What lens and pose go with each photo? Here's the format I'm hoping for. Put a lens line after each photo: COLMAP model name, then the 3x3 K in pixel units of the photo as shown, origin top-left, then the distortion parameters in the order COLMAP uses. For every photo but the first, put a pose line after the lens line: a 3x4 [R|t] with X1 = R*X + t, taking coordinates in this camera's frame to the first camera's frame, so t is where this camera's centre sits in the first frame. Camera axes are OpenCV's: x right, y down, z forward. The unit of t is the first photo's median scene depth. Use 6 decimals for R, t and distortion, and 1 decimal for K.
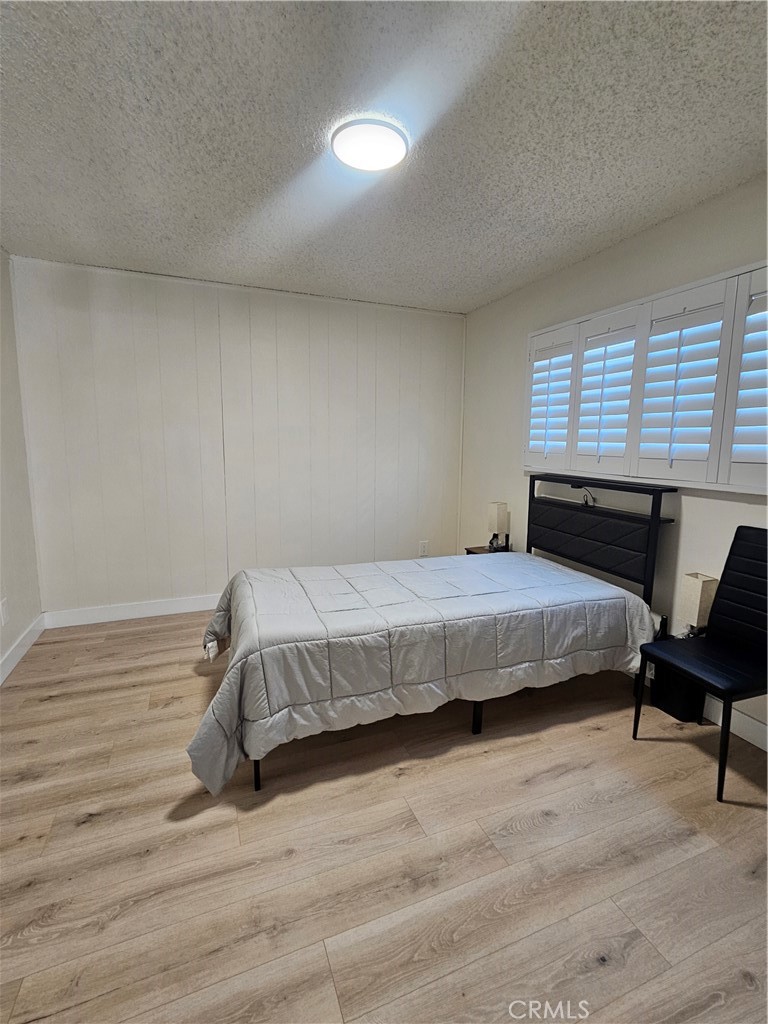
lens RADIAL K [[463.8, 0, 387.7], [0, 463.8, 506.3], [0, 0, 1]] dist [-0.014418, 0.007131]
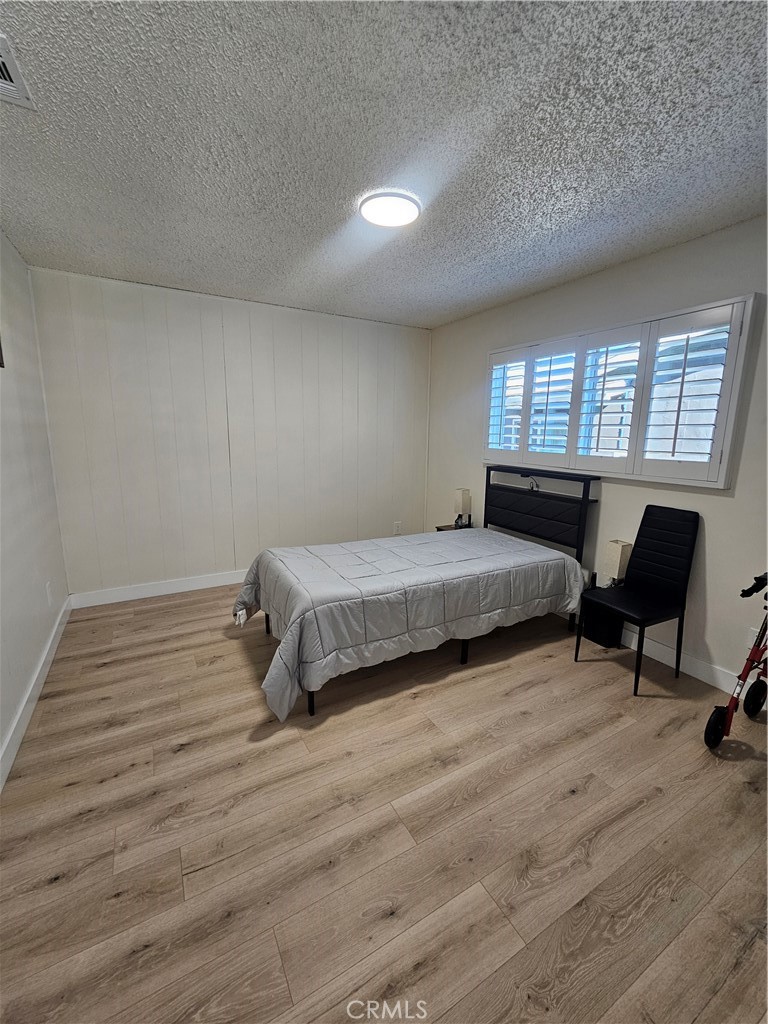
lens RADIAL K [[428.0, 0, 387.0], [0, 428.0, 510.4], [0, 0, 1]] dist [0.000306, -0.001360]
pose [[0.989910, -0.020849, 0.140155, -0.218246], [0.014418, 0.998803, 0.046750, -0.013634], [-0.140962, -0.044257, 0.989025, -0.184434]]
